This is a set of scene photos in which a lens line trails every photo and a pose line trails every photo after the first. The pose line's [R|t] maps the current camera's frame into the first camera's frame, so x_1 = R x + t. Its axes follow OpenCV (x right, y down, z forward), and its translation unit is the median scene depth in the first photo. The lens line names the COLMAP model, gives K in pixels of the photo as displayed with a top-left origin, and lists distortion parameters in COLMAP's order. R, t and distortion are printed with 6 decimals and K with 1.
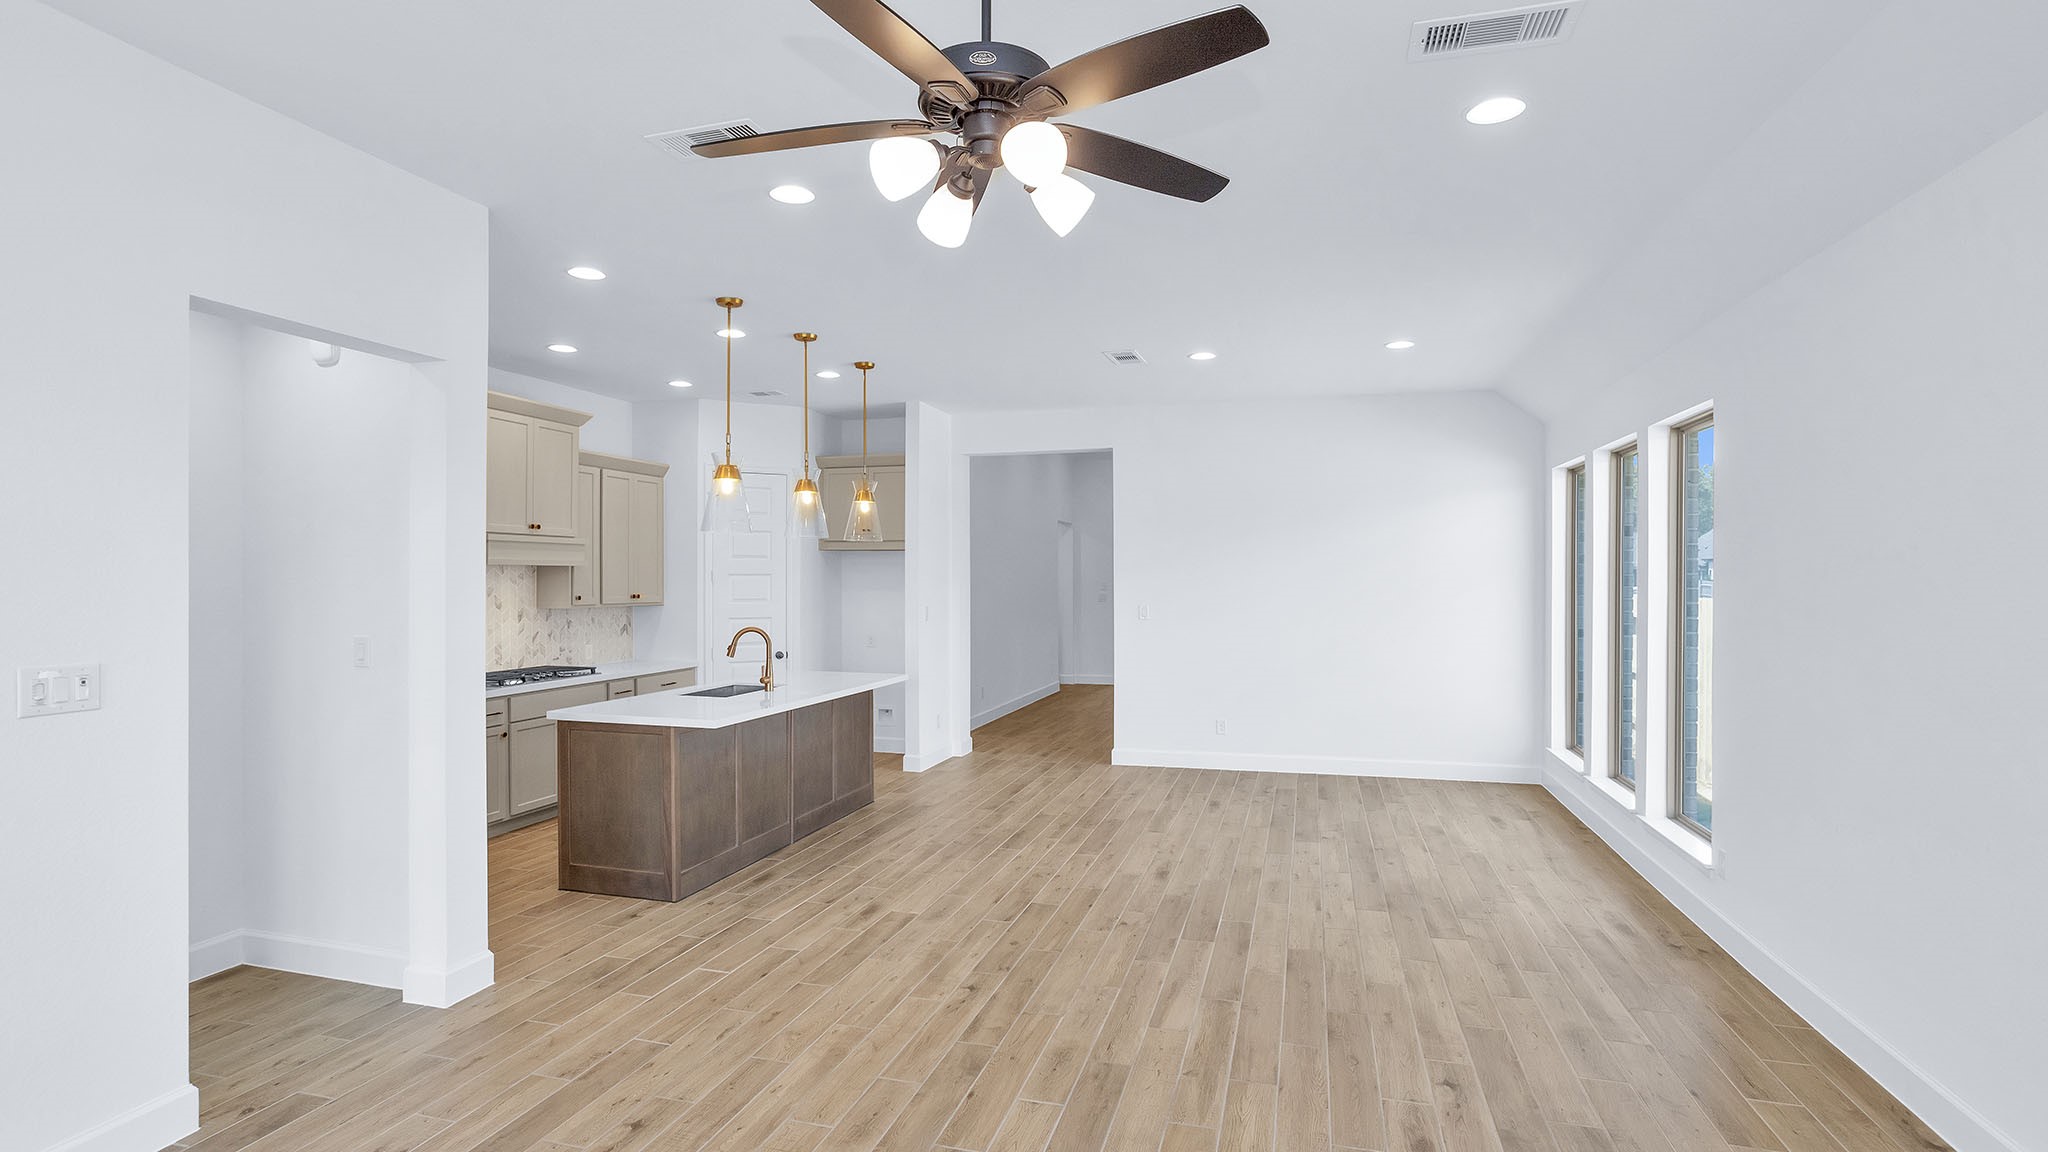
lens RADIAL K [[985.4, 0, 1024.0], [0, 985.4, 576.0], [0, 0, 1]] dist [-0.047707, 0.000304]
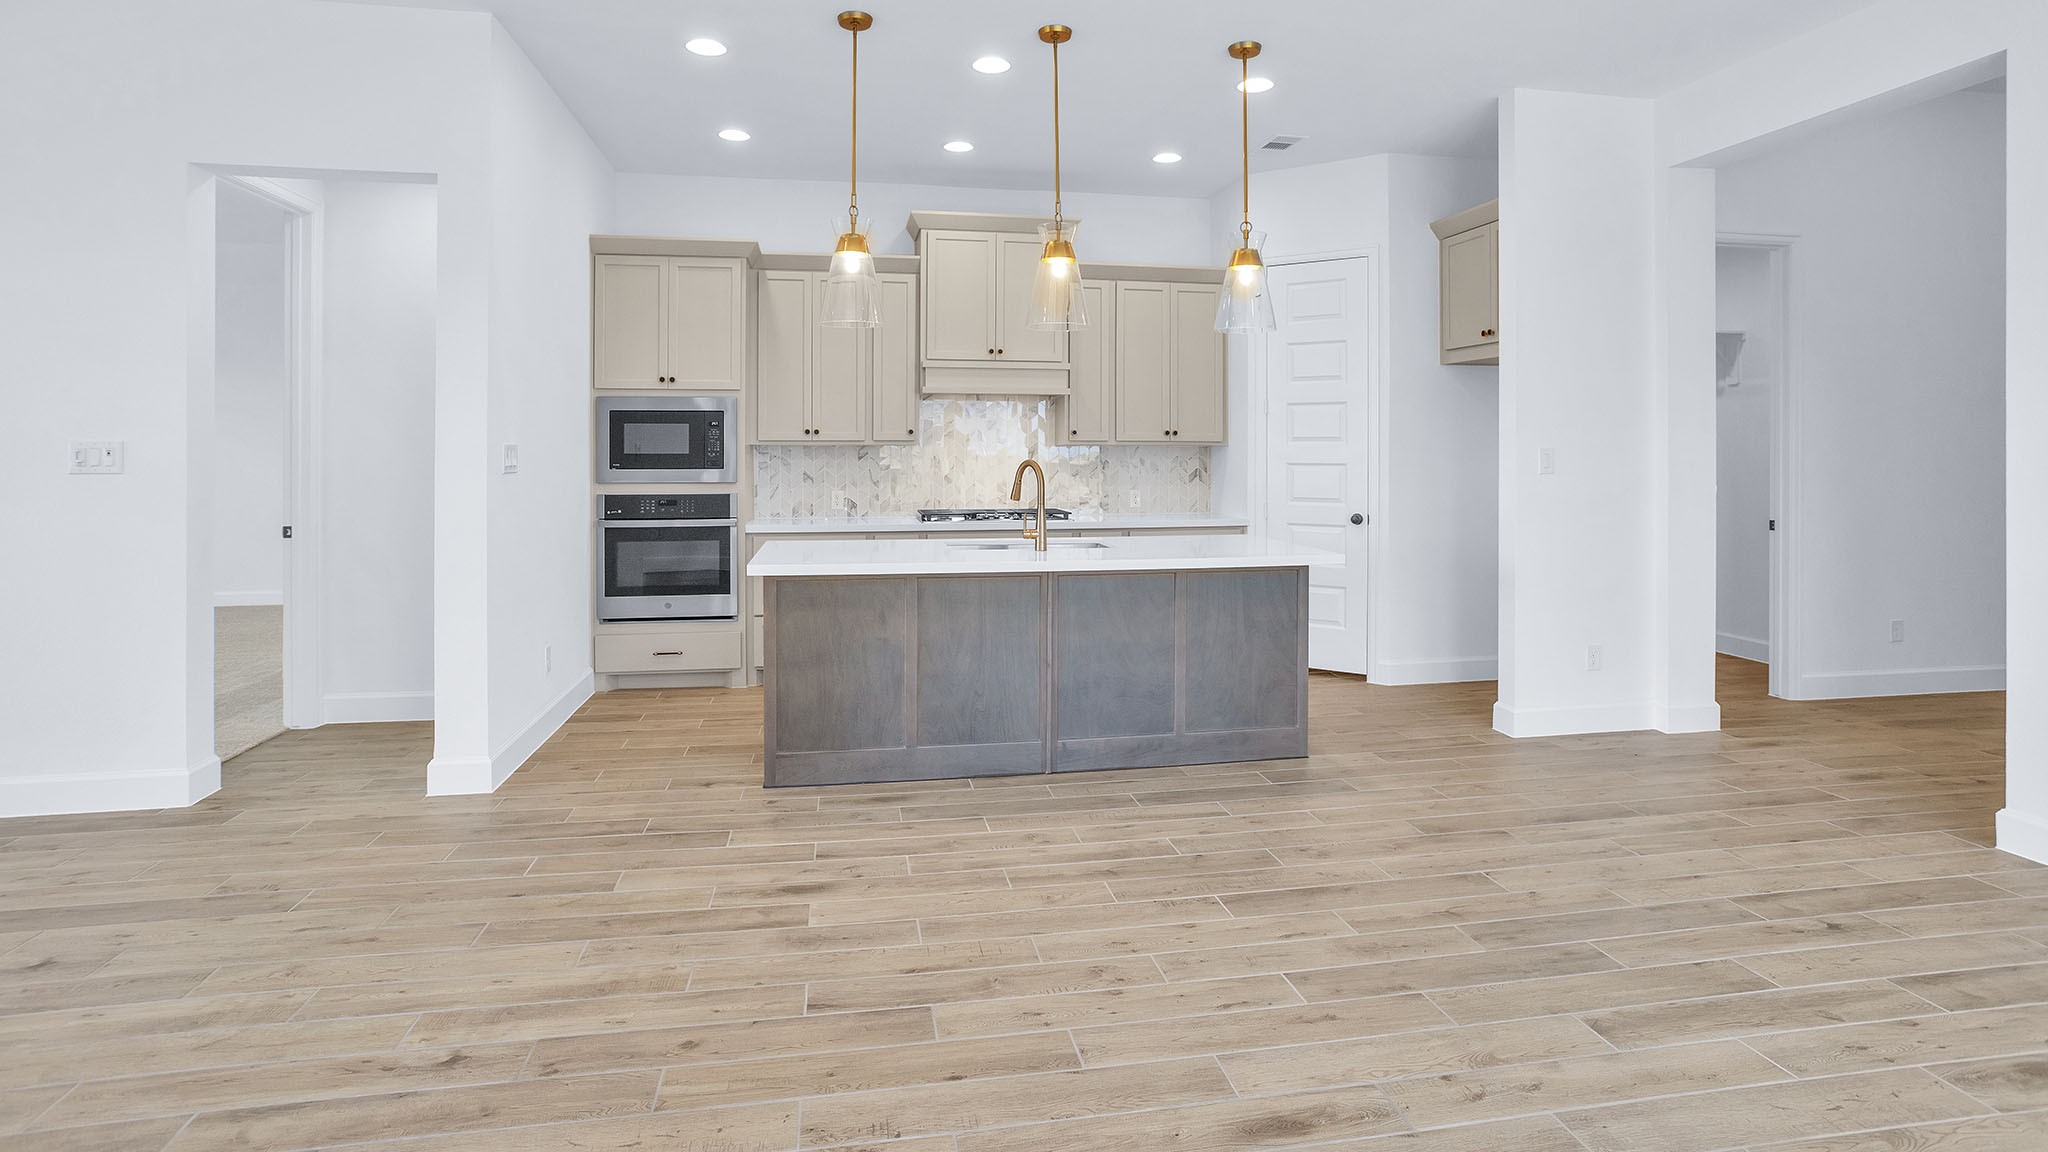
lens RADIAL K [[1001.9, 0, 1025.2], [0, 1001.9, 457.9], [0, 0, 1]] dist [-0.051921, 0.028160]
pose [[0.442988, 0.005896, -0.896508, 0.369454], [-0.001265, 0.999981, 0.005952, 0.045983], [0.896527, -0.001502, 0.442987, 0.653812]]
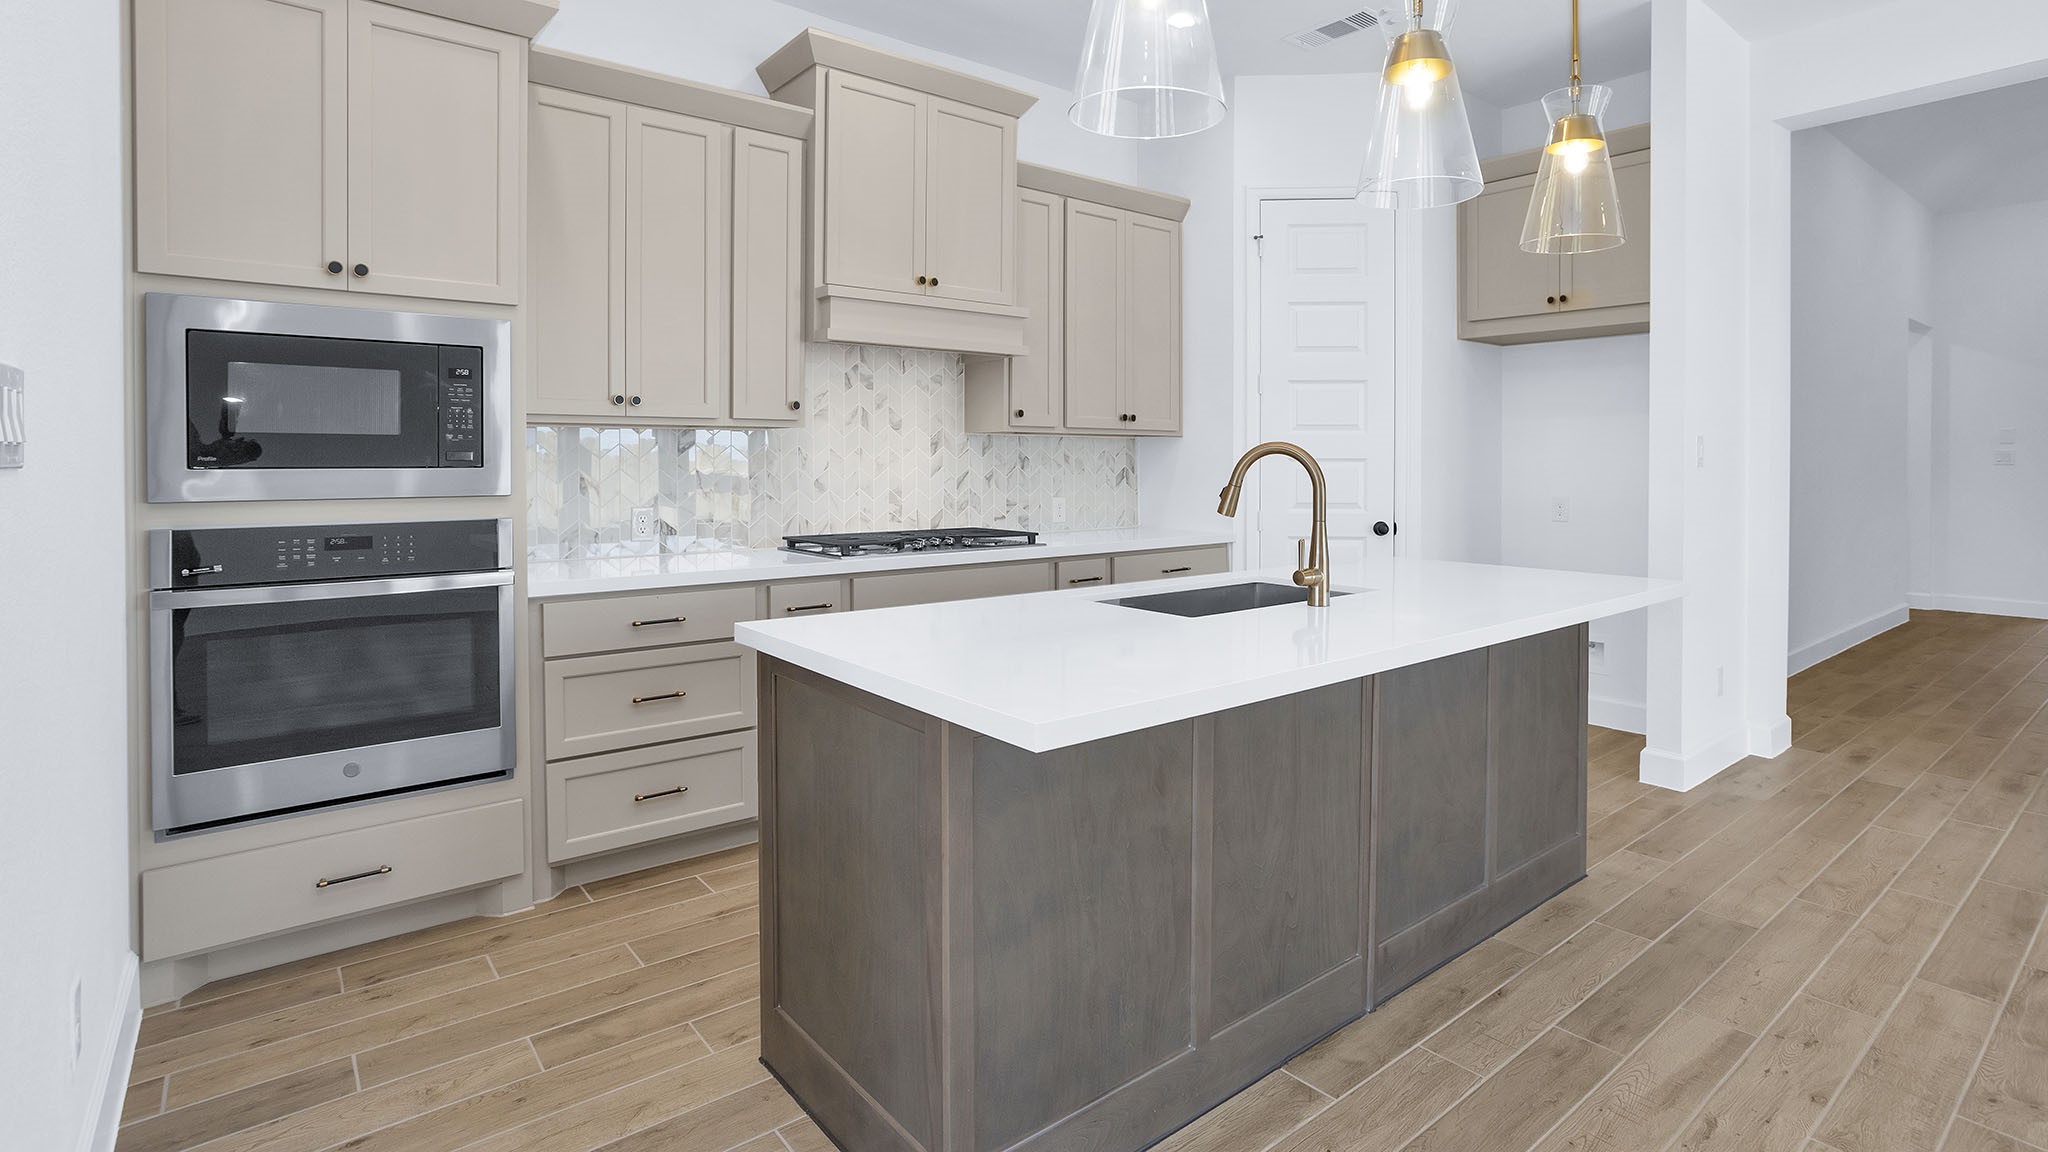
lens RADIAL K [[992.2, 0, 1039.6], [0, 992.2, 475.1], [0, 0, 1]] dist [-0.042948, 0.023818]
pose [[0.819651, 0.009634, -0.572782, -0.122100], [-0.001231, 0.999886, 0.015057, 0.058144], [0.572862, -0.011637, 0.819569, 0.597905]]
